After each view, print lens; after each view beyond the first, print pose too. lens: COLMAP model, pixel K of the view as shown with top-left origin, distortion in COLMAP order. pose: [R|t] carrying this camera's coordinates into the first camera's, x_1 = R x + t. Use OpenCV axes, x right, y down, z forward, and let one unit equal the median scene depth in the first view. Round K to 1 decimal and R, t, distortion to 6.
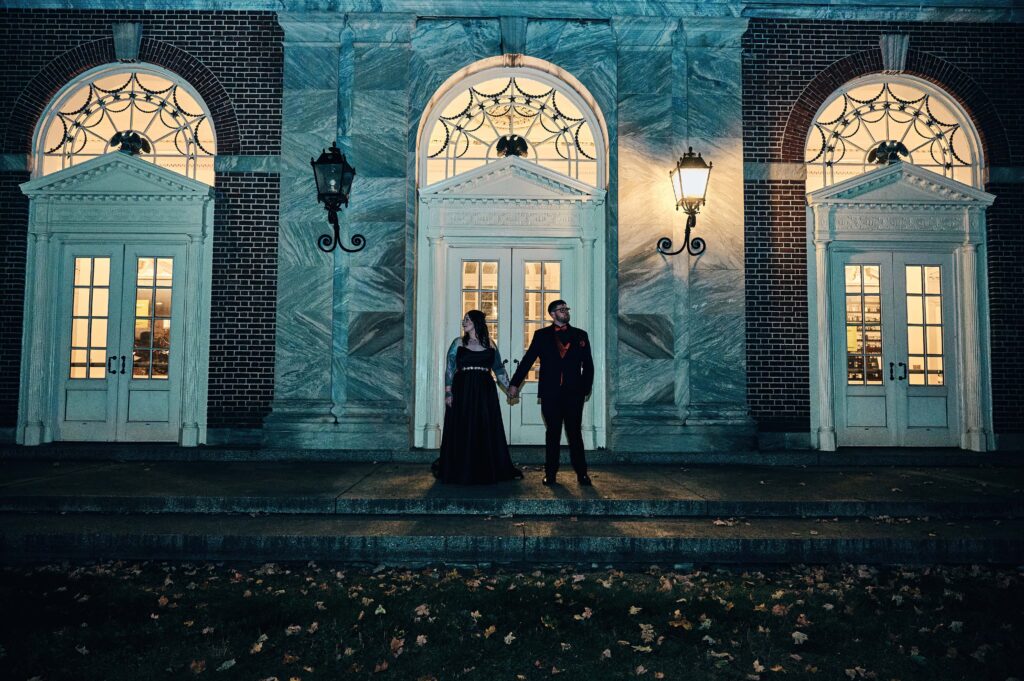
lens RADIAL K [[663.9, 0, 512.0], [0, 663.9, 340.5], [0, 0, 1]] dist [-0.001396, -0.001110]
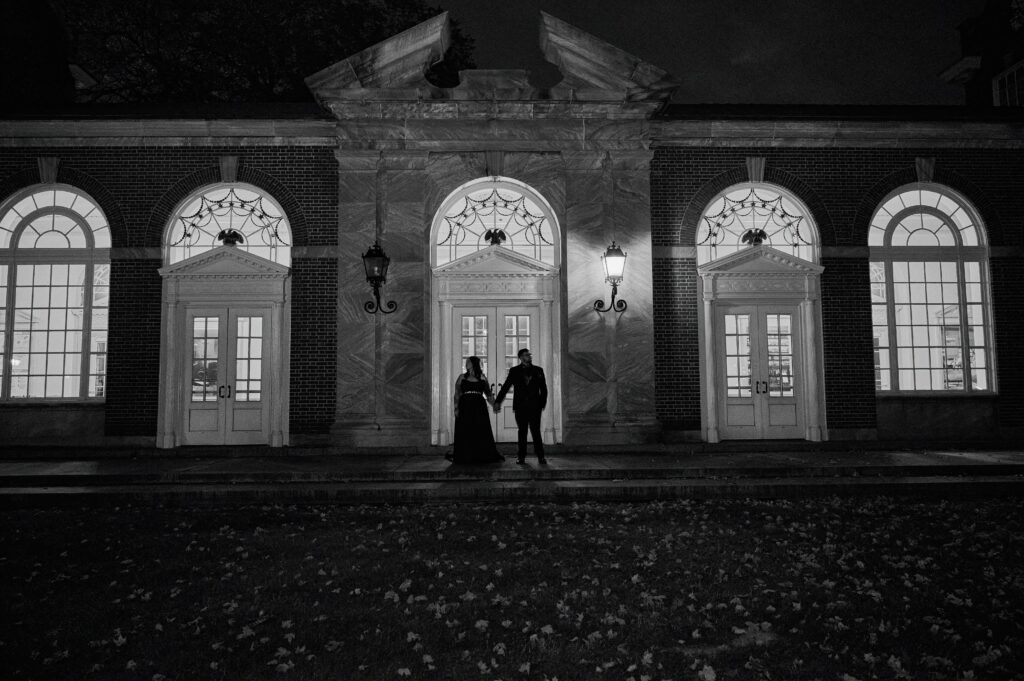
lens RADIAL K [[663.9, 0, 512.0], [0, 663.9, 340.5], [0, 0, 1]] dist [-0.001396, -0.001110]
pose [[0.999790, -0.014951, 0.014017, 0.013400], [0.015147, 0.999787, -0.013989, -0.045966], [-0.013805, 0.014198, 0.999804, -0.467473]]
